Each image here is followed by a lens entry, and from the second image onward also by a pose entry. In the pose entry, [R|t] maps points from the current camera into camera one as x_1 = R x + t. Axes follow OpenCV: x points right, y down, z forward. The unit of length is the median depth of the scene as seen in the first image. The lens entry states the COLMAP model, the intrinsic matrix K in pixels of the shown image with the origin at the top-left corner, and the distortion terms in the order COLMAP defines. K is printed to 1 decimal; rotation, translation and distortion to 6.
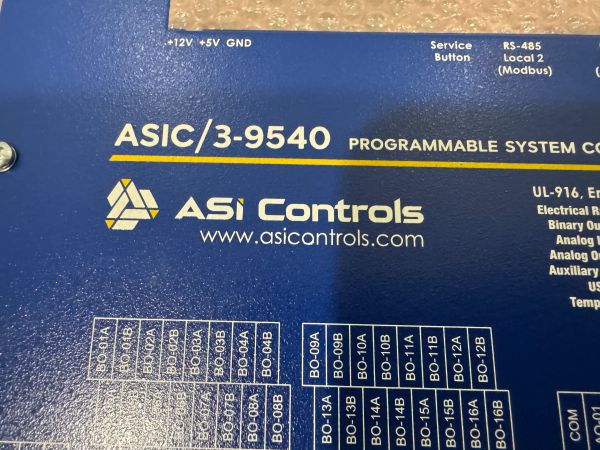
lens RADIAL K [[424.3, 0, 294.8], [0, 424.3, 222.5], [0, 0, 1]] dist [-0.004699, 0.001708]
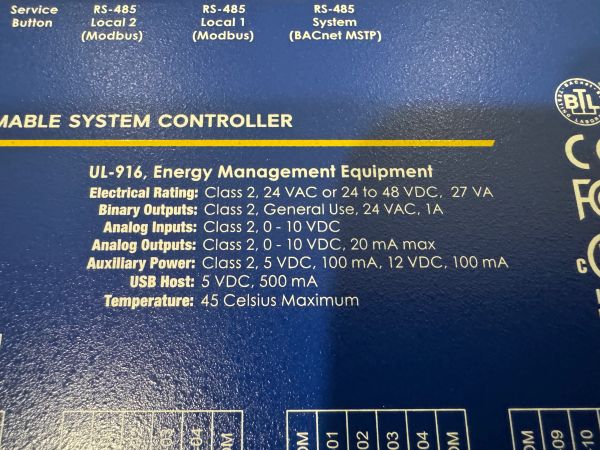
lens RADIAL K [[424.3, 0, 302.1], [0, 424.3, 229.2], [0, 0, 1]] dist [-0.004699, 0.001708]
pose [[0.999402, -0.022215, 0.026495, 0.947988], [0.023224, 0.998992, -0.038414, 0.082243], [-0.025615, 0.039006, 0.998911, 0.147166]]
